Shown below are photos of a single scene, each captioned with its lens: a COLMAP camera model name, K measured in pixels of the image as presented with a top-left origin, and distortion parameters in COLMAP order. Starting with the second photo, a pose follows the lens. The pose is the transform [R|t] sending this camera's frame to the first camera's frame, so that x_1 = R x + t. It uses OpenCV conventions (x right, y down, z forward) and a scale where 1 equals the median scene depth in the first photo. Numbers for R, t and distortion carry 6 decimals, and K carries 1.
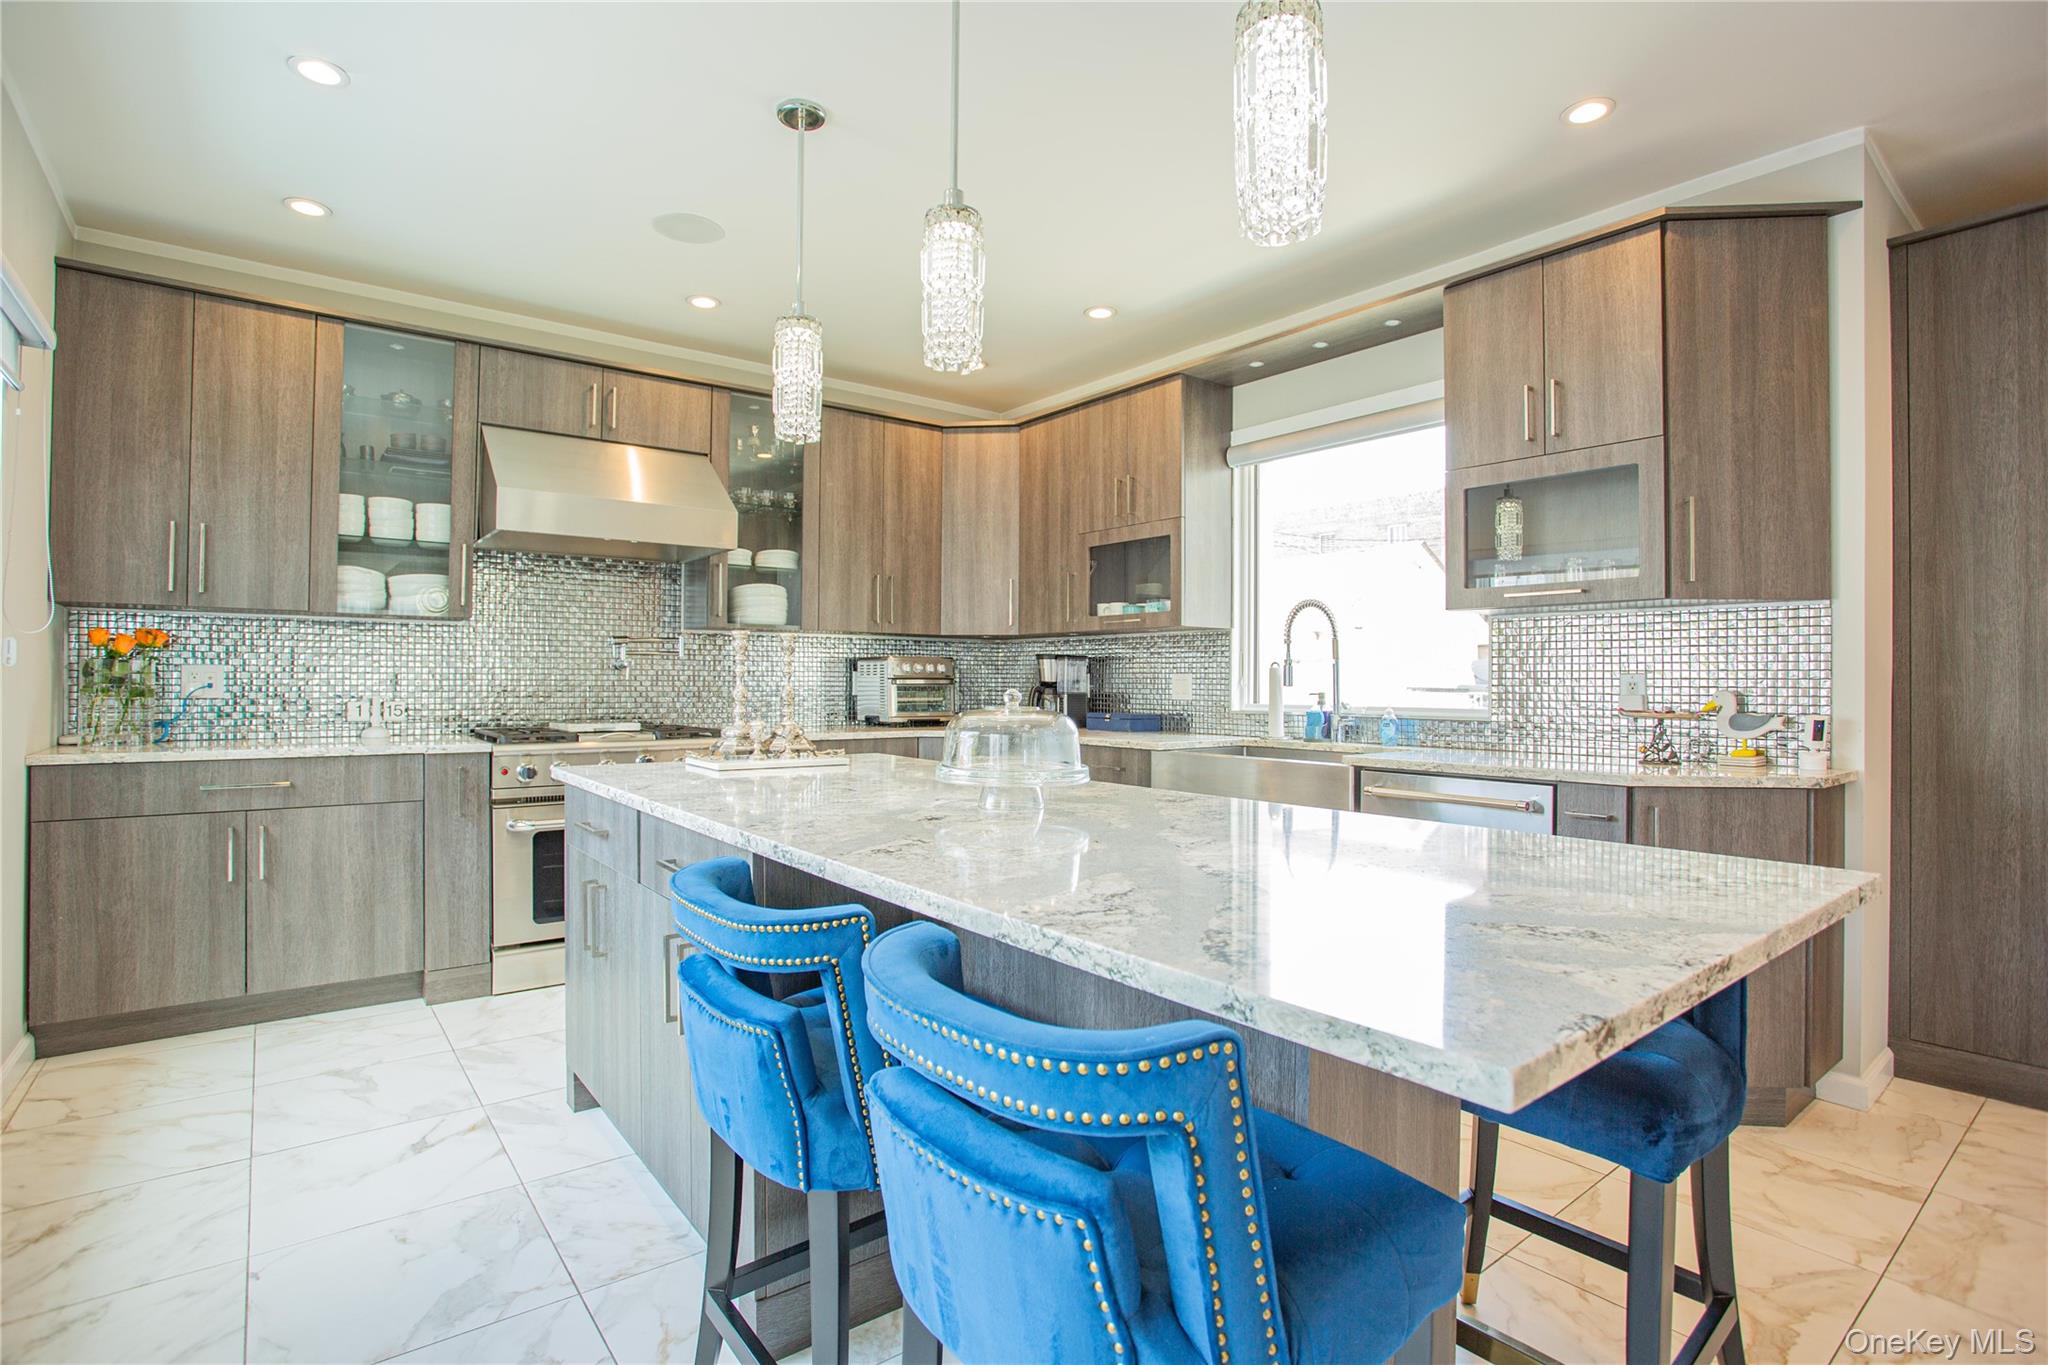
lens RADIAL K [[993.4, 0, 1021.2], [0, 993.4, 671.7], [0, 0, 1]] dist [-0.063651, 0.025482]
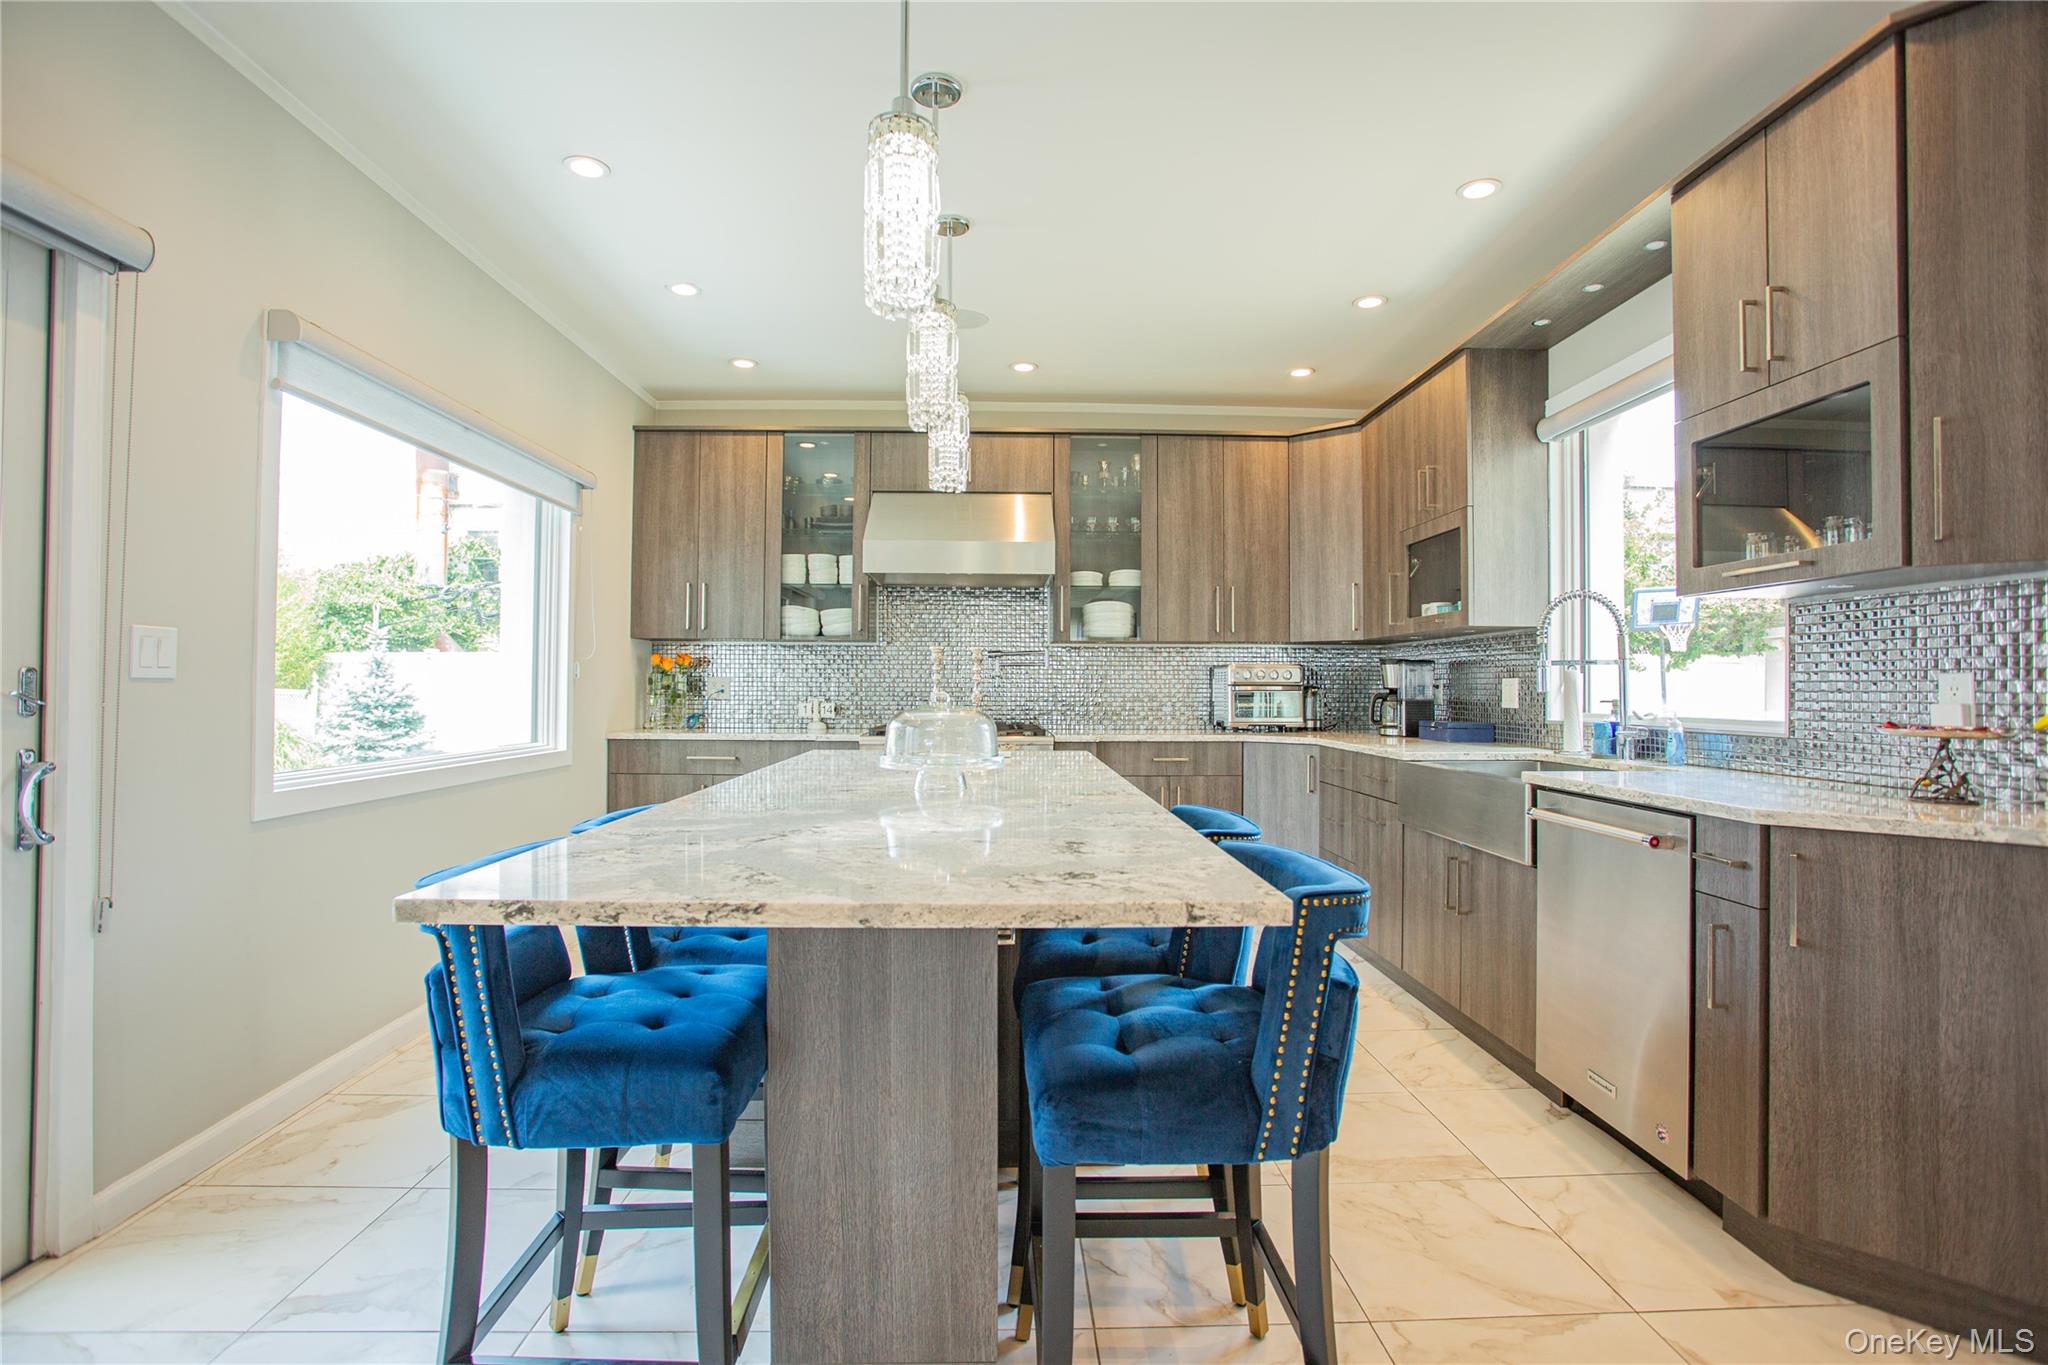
lens RADIAL K [[993.4, 0, 1026.3], [0, 993.4, 670.5], [0, 0, 1]] dist [-0.063651, 0.025482]
pose [[0.806418, -0.011433, -0.591235, 0.461614], [0.004989, 0.999909, -0.012531, 0.004834], [0.591325, 0.007156, 0.806402, 0.050170]]
